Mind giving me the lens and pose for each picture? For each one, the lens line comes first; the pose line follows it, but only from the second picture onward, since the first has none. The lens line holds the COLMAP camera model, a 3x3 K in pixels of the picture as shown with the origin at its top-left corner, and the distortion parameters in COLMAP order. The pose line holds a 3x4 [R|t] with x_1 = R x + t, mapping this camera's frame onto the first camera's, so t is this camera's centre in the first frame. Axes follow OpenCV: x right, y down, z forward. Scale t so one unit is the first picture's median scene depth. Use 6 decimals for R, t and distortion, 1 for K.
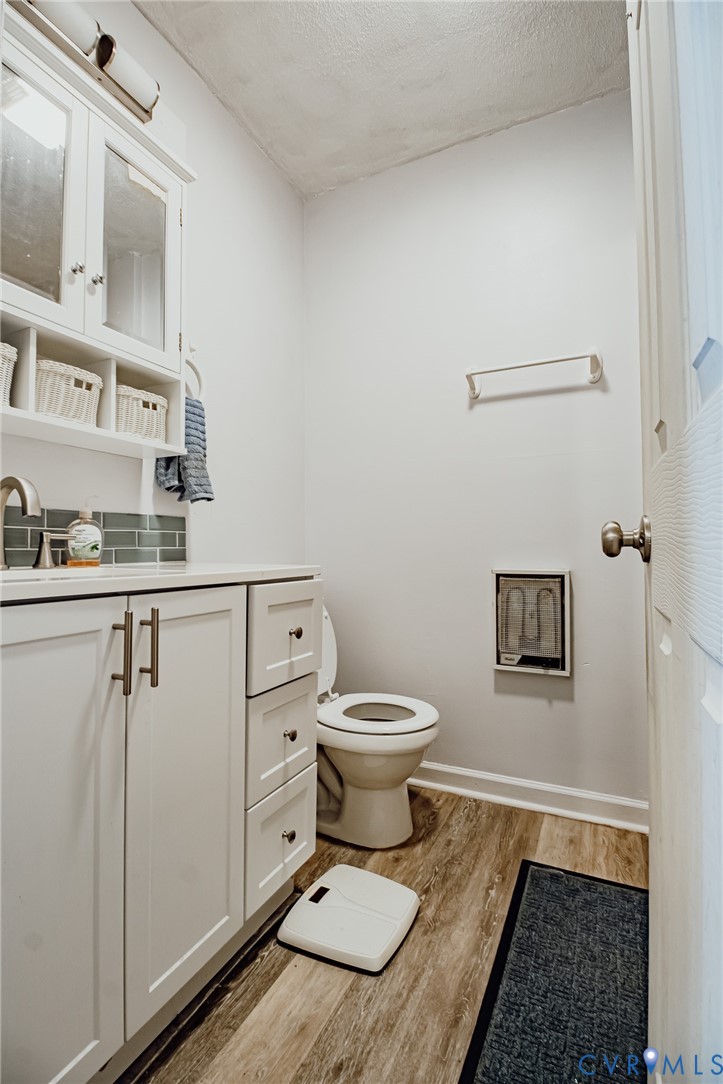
lens RADIAL K [[532.8, 0, 357.1], [0, 532.8, 538.0], [0, 0, 1]] dist [-0.000639, -0.014135]
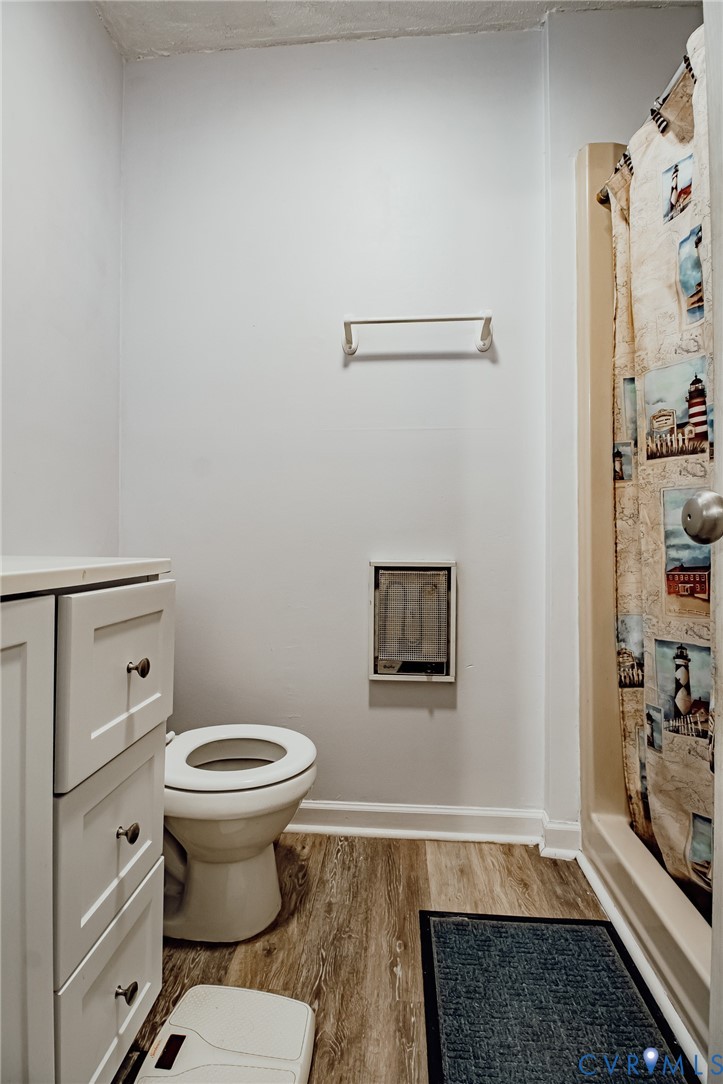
lens RADIAL K [[532.8, 0, 357.1], [0, 532.8, 538.0], [0, 0, 1]] dist [-0.000639, -0.014135]
pose [[0.929164, 0.007893, 0.369584, -0.083696], [-0.014593, 0.999776, 0.015335, 0.011086], [-0.369380, -0.019642, 0.929071, 0.259050]]
